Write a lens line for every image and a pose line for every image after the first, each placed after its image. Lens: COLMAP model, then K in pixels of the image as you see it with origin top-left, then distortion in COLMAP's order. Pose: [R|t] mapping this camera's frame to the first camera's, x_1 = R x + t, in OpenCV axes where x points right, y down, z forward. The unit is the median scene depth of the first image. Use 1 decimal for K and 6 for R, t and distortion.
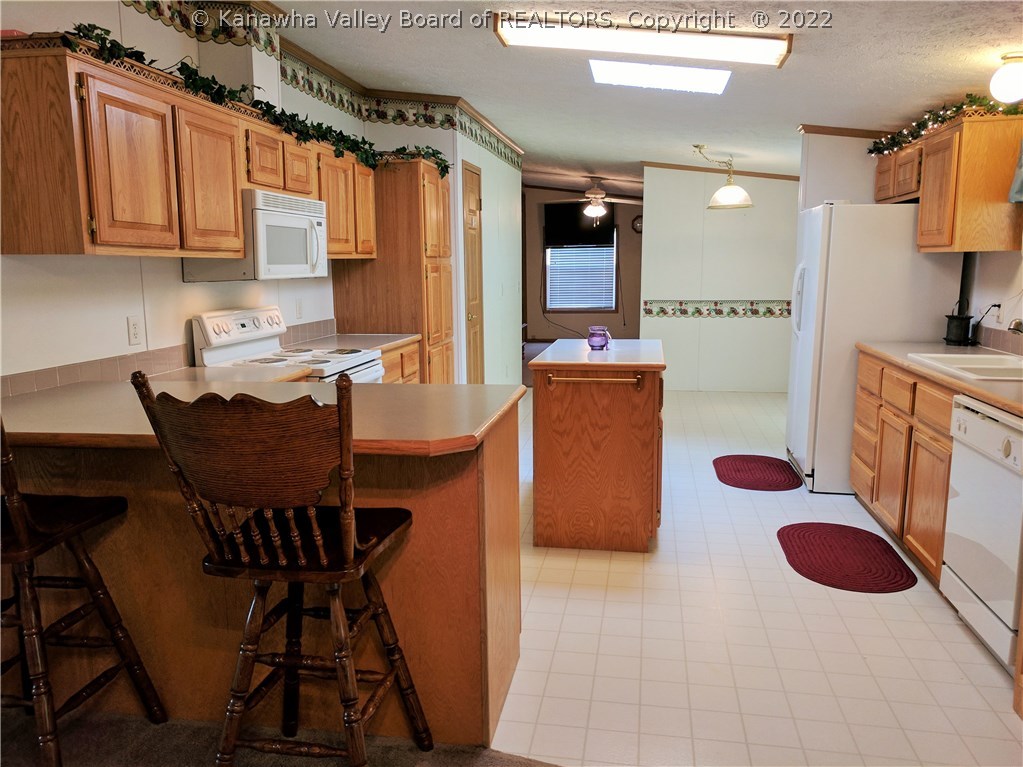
lens RADIAL K [[766.3, 0, 511.5], [0, 766.3, 383.5], [0, 0, 1]] dist [0.000855, 0.005367]
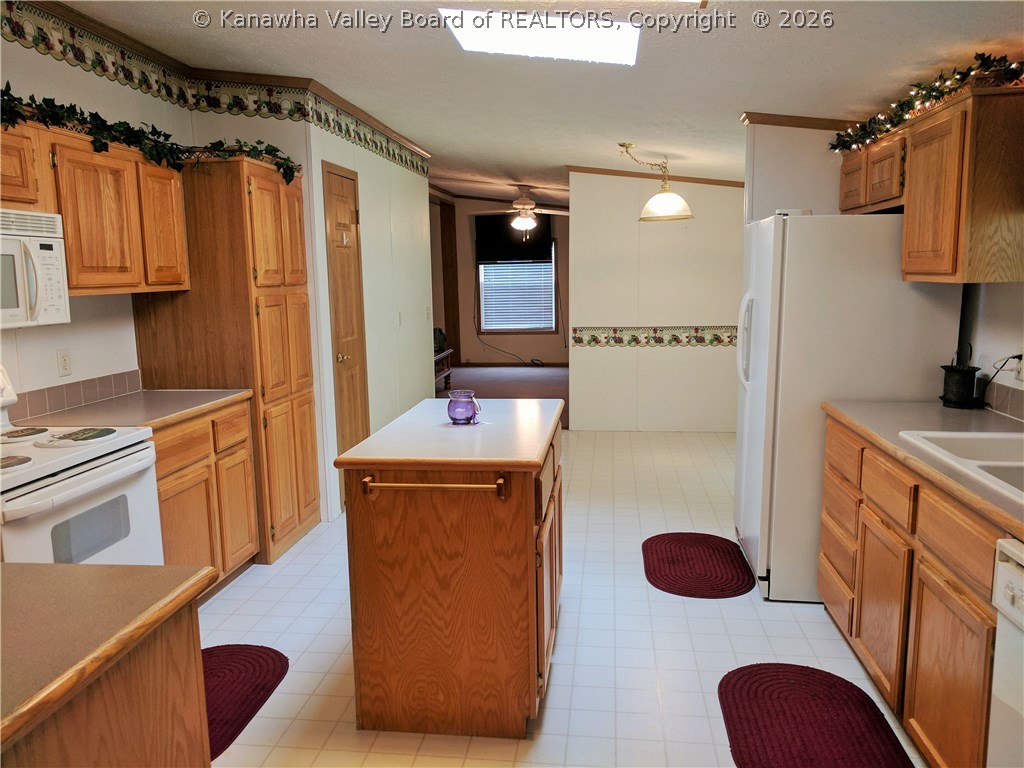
lens RADIAL K [[767.0, 0, 512.0], [0, 767.0, 384.0], [0, 0, 1]] dist [0.000855, 0.005367]
pose [[0.998596, -0.015149, 0.050761, 0.101874], [0.015851, 0.999784, -0.013452, -0.058313], [-0.050546, 0.014237, 0.998620, 0.247018]]
